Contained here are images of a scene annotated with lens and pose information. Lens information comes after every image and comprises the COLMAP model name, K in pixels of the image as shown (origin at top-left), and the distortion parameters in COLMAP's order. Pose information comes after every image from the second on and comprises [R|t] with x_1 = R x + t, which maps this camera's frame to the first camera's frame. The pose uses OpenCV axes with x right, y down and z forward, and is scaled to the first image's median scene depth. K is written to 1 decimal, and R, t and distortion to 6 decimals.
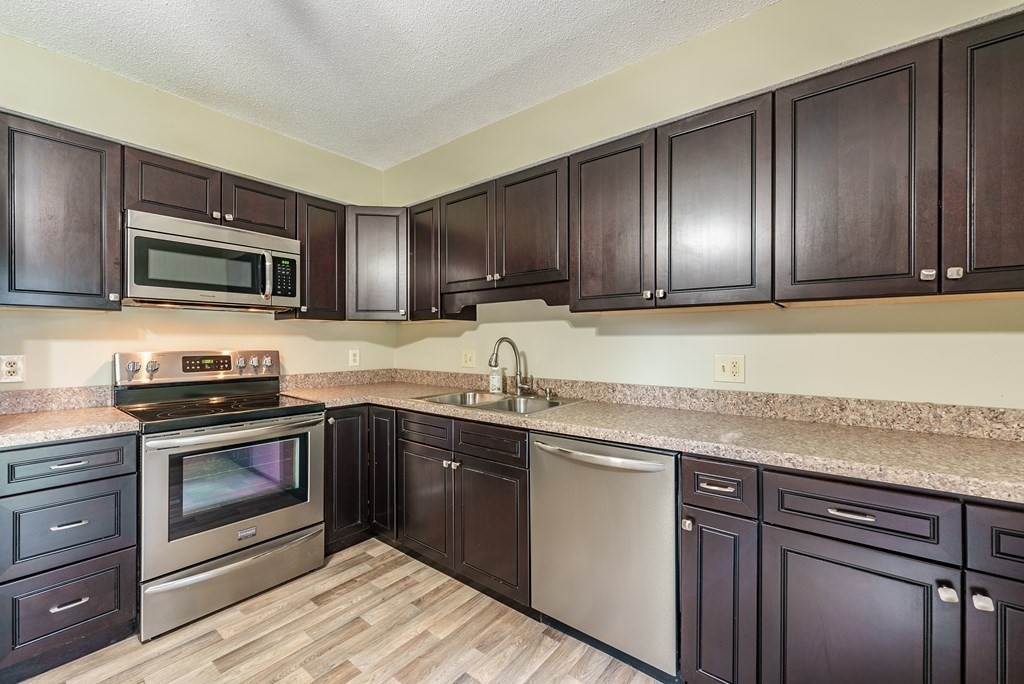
lens RADIAL K [[424.6, 0, 501.1], [0, 424.6, 340.6], [0, 0, 1]] dist [-0.000534, 0.000186]
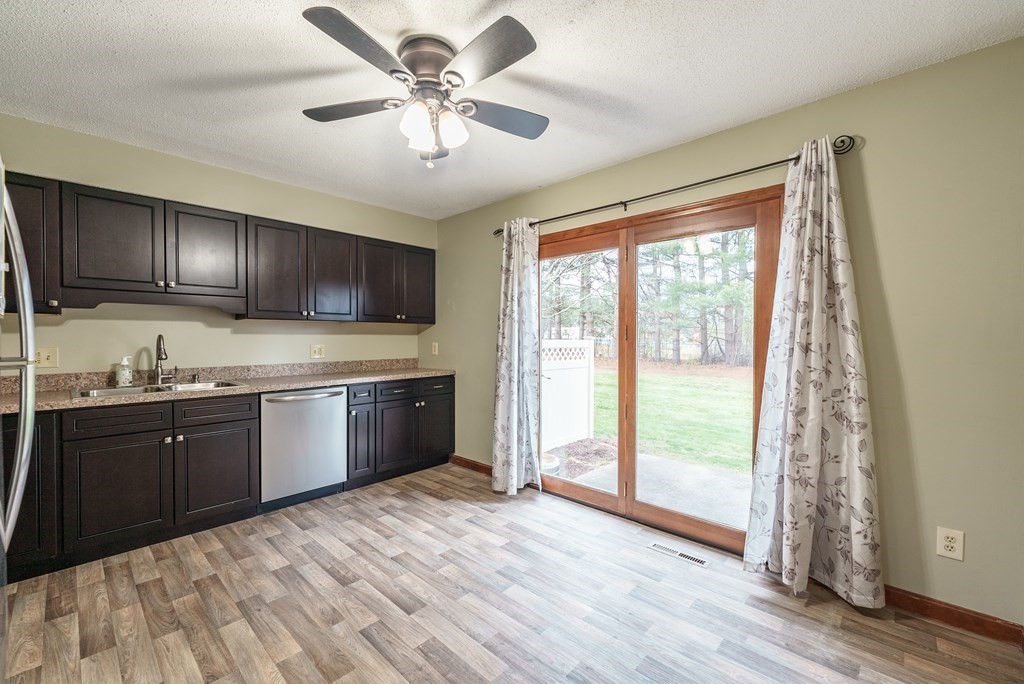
lens RADIAL K [[414.0, 0, 518.1], [0, 414.0, 337.6], [0, 0, 1]] dist [-0.001781, -0.000343]
pose [[0.059287, 0.001135, 0.998240, -1.027393], [0.000464, 0.999999, -0.001165, 0.002503], [-0.998241, 0.000532, 0.059286, -0.047449]]
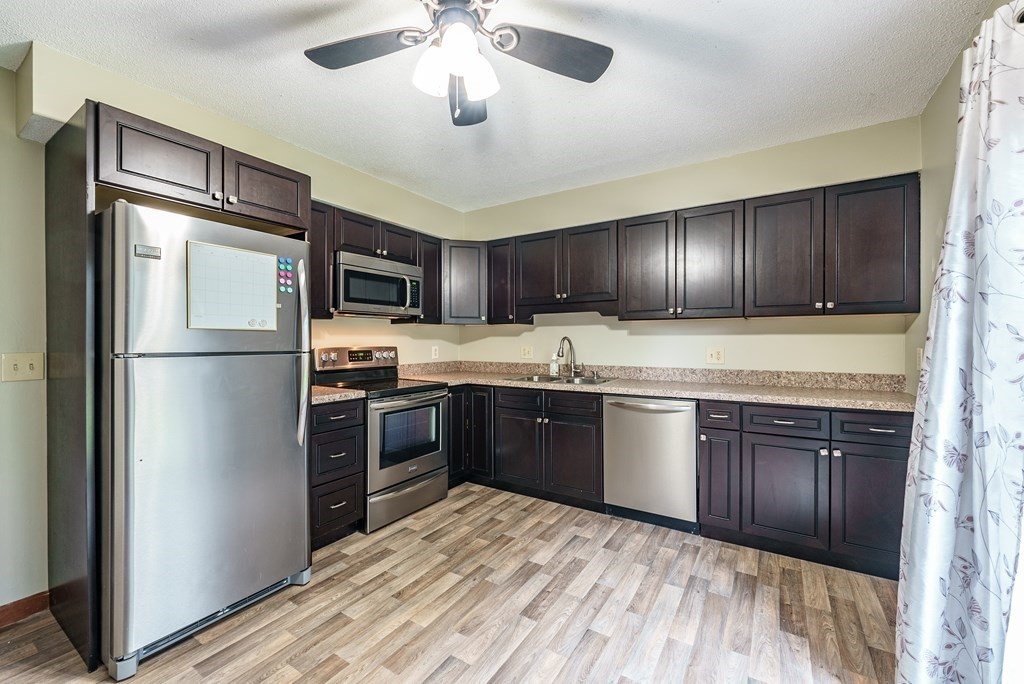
lens RADIAL K [[424.1, 0, 514.5], [0, 424.1, 338.2], [0, 0, 1]] dist [0.013206, -0.000217]
pose [[0.992250, -0.002272, 0.124233, -0.337565], [0.002426, 0.999996, -0.001090, -0.001099], [-0.124230, 0.001383, 0.992252, -0.412893]]
